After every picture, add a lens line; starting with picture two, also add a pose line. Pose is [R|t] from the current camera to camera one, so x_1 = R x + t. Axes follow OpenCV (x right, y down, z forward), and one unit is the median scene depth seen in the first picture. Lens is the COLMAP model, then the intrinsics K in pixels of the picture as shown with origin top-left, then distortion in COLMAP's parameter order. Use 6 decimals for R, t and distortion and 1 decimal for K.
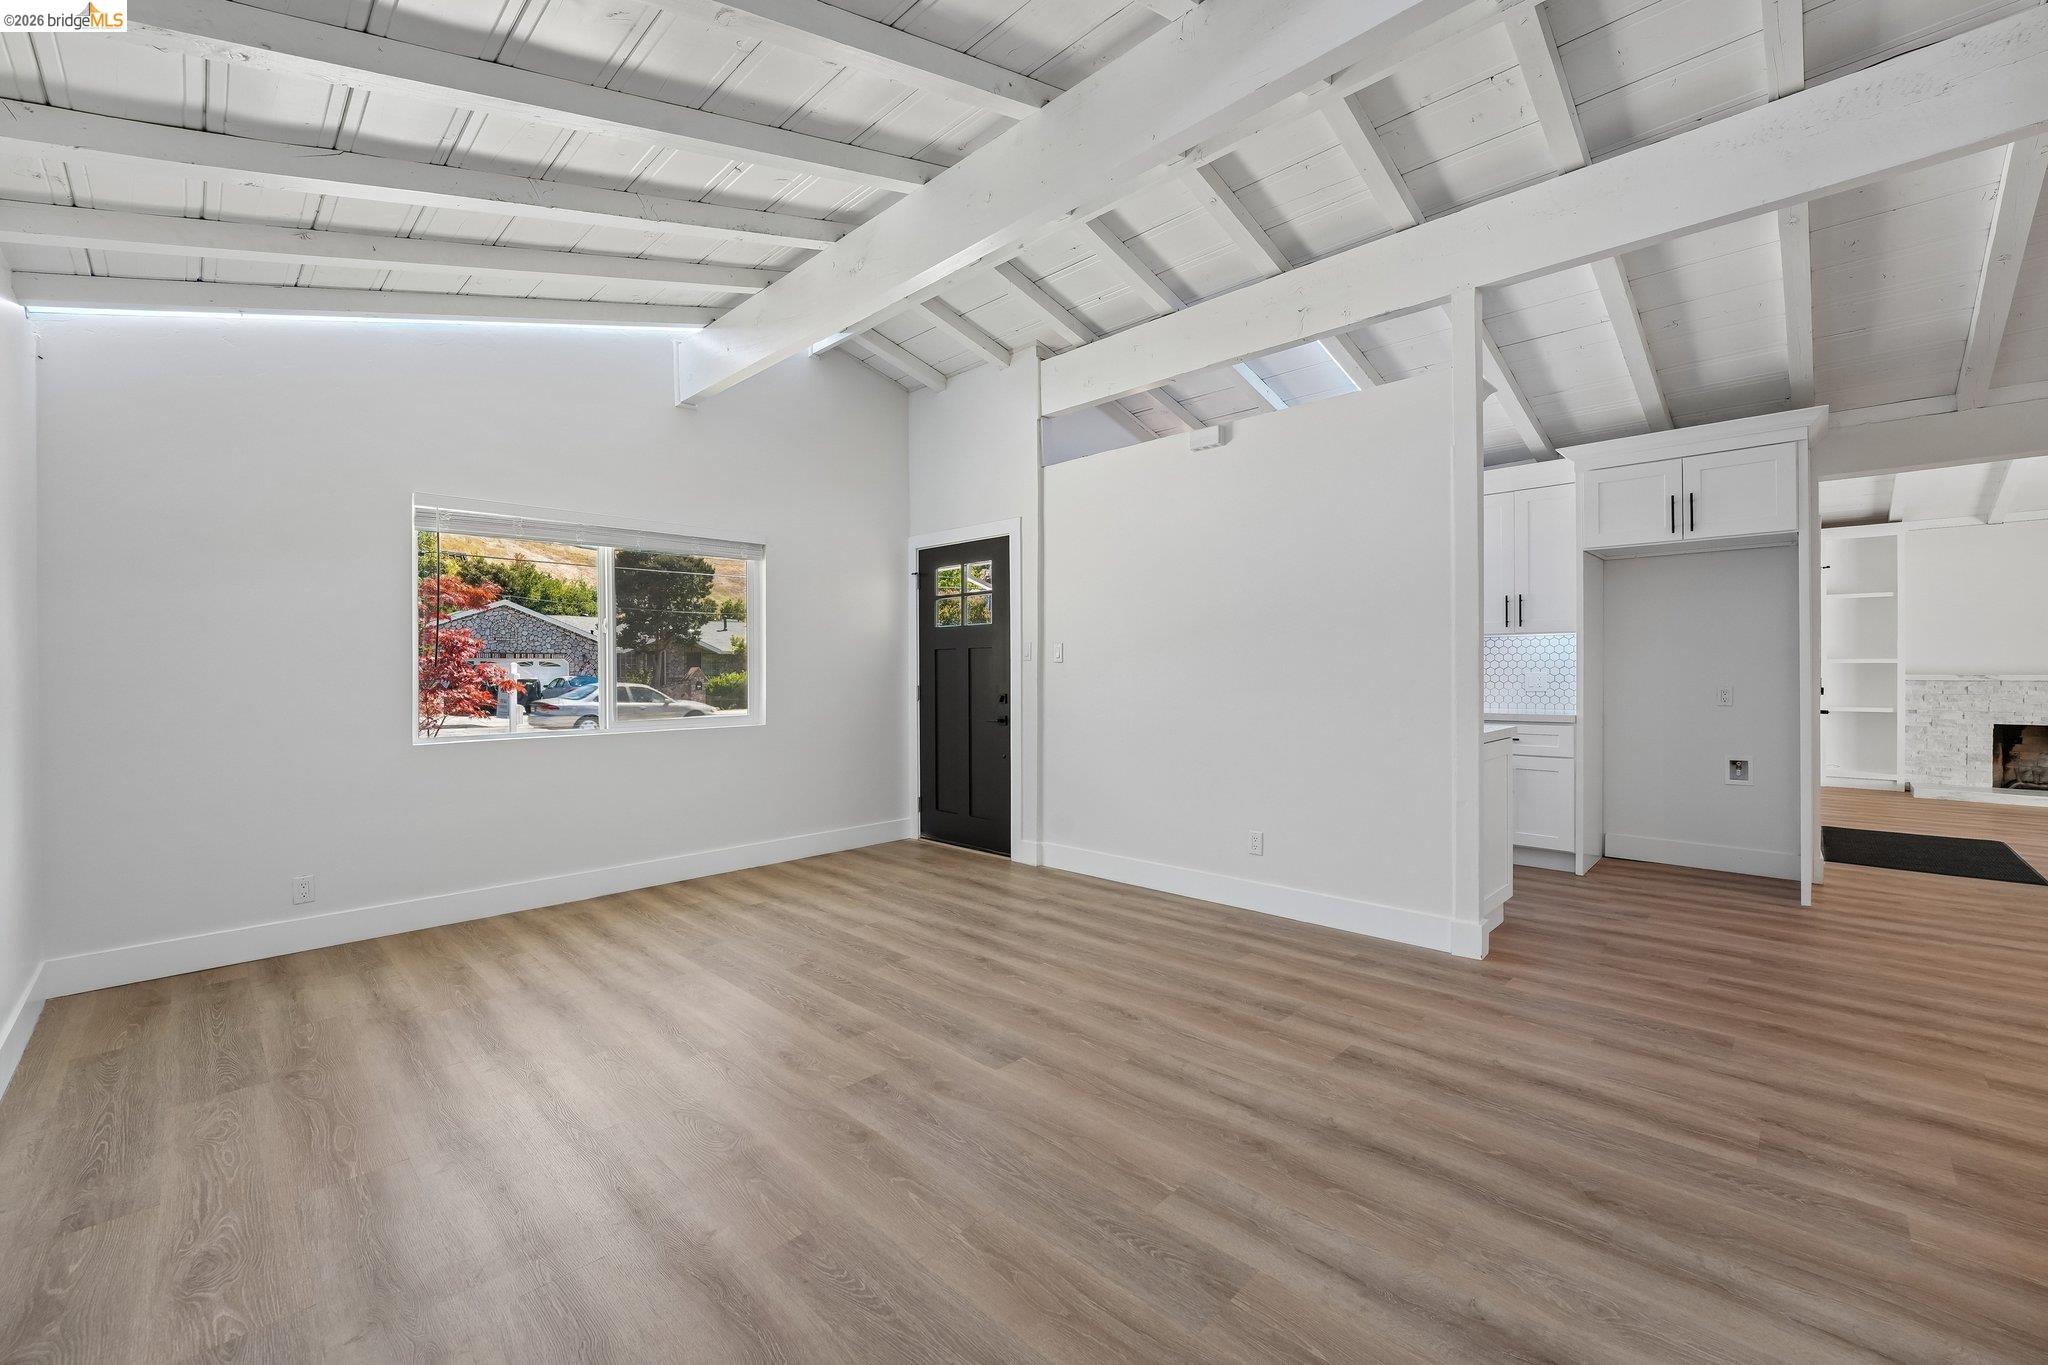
lens RADIAL K [[813.0, 0, 1022.9], [0, 813.0, 677.0], [0, 0, 1]] dist [-0.012746, 0.000212]
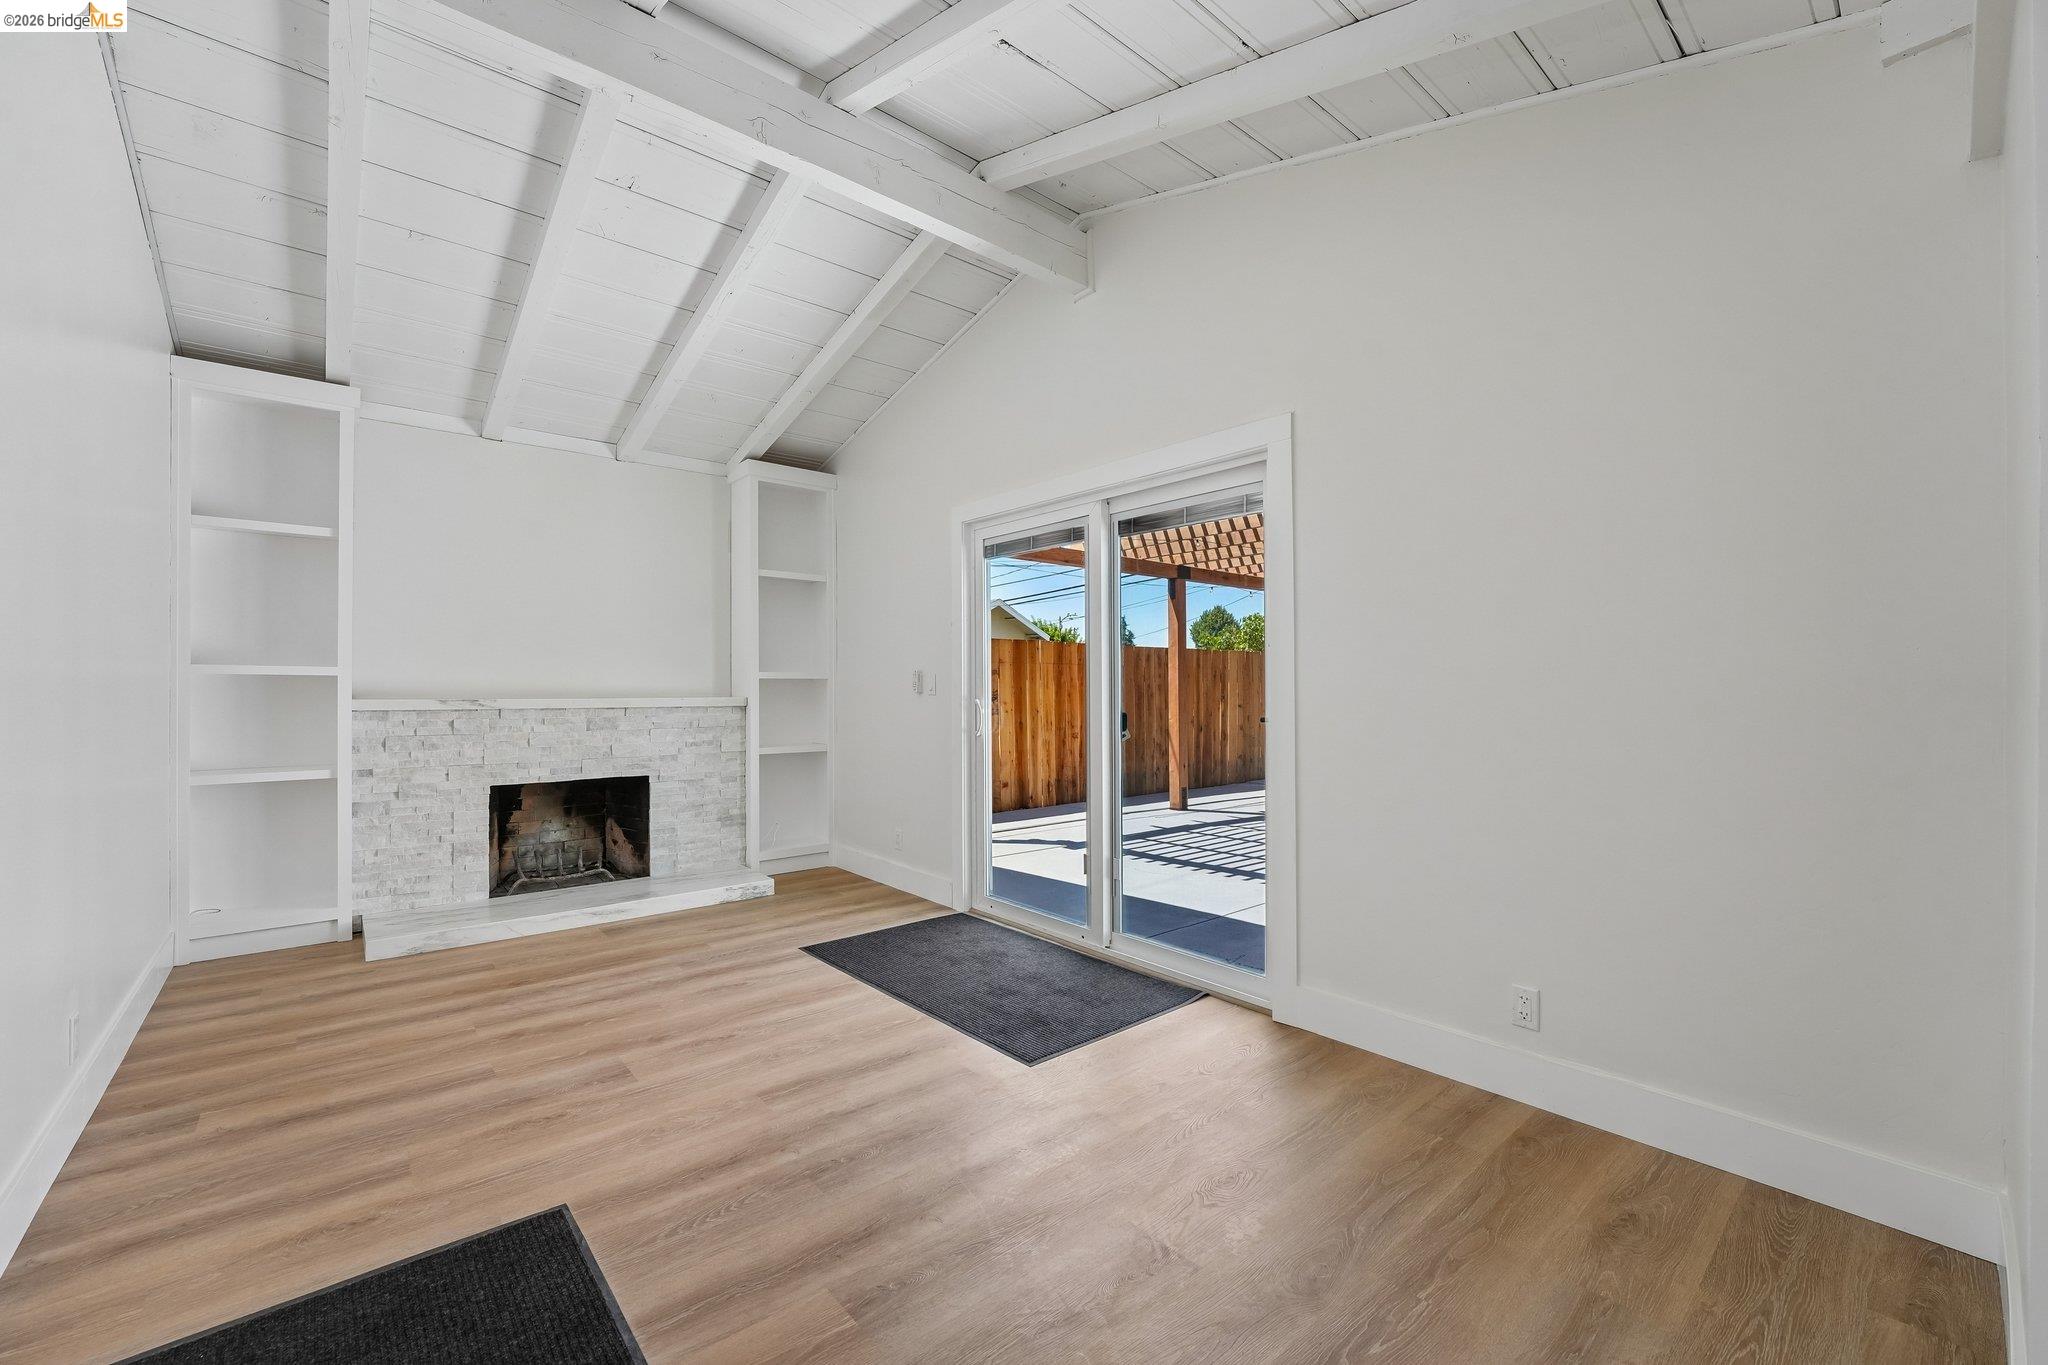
lens RADIAL K [[823.4, 0, 1013.4], [0, 823.4, 688.0], [0, 0, 1]] dist [-0.015471, 0.000513]
pose [[0.085857, 0.005333, 0.996293, 0.647289], [0.004034, 0.999976, -0.005701, -0.005522], [-0.996299, 0.004509, 0.085833, 0.560591]]
